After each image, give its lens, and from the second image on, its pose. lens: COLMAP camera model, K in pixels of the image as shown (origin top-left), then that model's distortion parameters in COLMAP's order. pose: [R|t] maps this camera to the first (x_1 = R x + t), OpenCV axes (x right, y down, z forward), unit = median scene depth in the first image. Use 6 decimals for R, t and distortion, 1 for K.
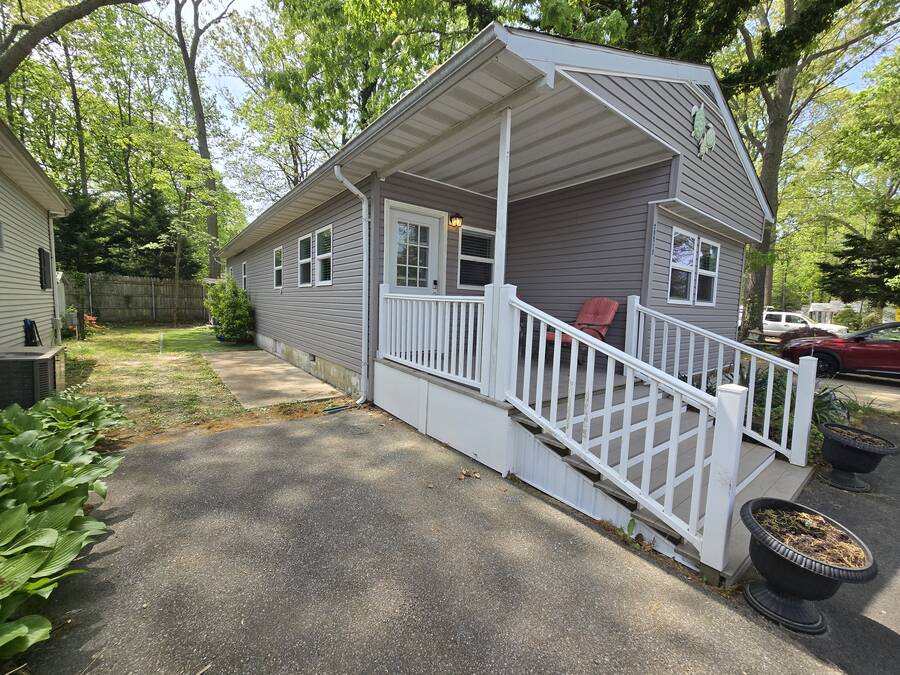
lens RADIAL K [[368.1, 0, 450.0], [0, 368.1, 337.5], [0, 0, 1]] dist [-0.001517, 0.000020]
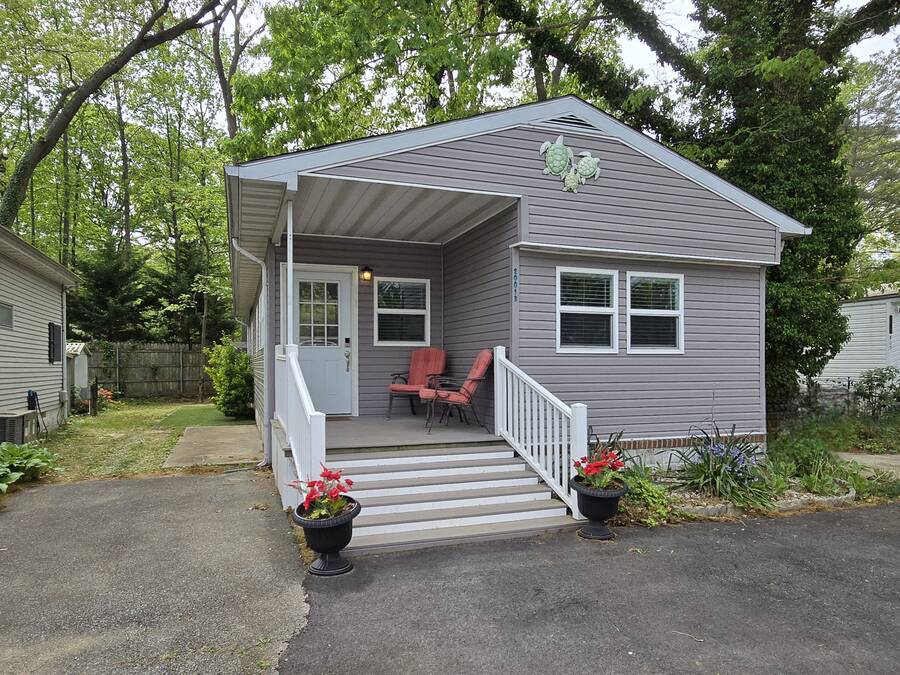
lens RADIAL K [[598.8, 0, 450.6], [0, 598.8, 368.8], [0, 0, 1]] dist [0.000544, -0.001589]
pose [[0.952934, -0.031815, -0.301505, 0.440935], [0.005368, 0.996093, -0.088143, 0.038436], [0.303131, 0.082376, 0.949382, -0.236794]]
